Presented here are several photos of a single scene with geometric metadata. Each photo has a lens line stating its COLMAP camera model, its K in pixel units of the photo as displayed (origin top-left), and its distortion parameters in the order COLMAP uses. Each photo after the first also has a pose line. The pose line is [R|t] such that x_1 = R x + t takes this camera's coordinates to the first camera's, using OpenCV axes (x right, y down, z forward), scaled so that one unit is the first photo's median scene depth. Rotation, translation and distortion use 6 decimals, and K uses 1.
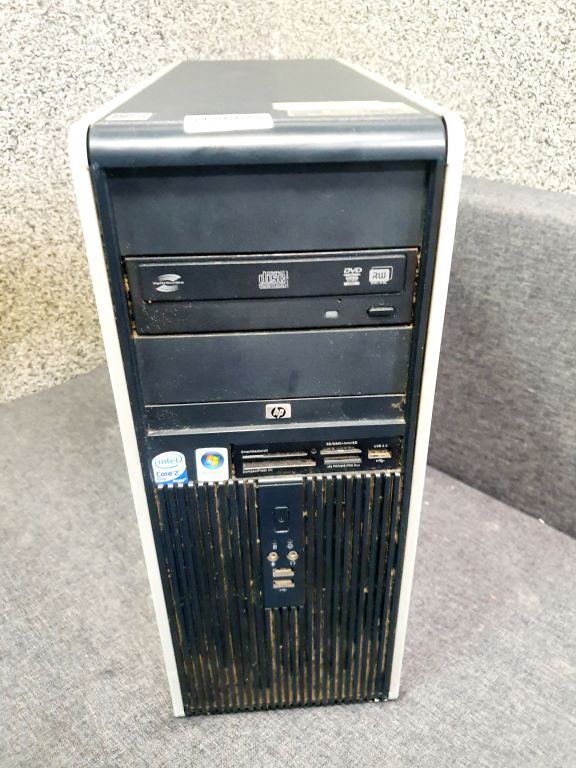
lens RADIAL K [[610.1, 0, 300.5], [0, 610.1, 374.8], [0, 0, 1]] dist [-0.014352, 0.044267]
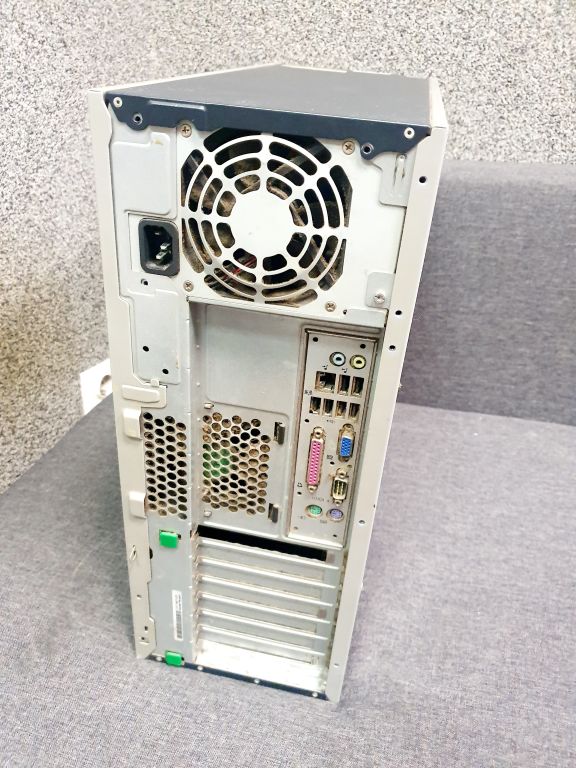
lens RADIAL K [[610.1, 0, 294.9], [0, 610.1, 392.8], [0, 0, 1]] dist [-0.014352, 0.044267]
pose [[0.886184, -0.258031, 0.384835, -0.518832], [0.245748, 0.965883, 0.081724, -0.052098], [-0.392793, 0.022149, 0.919360, 0.044077]]
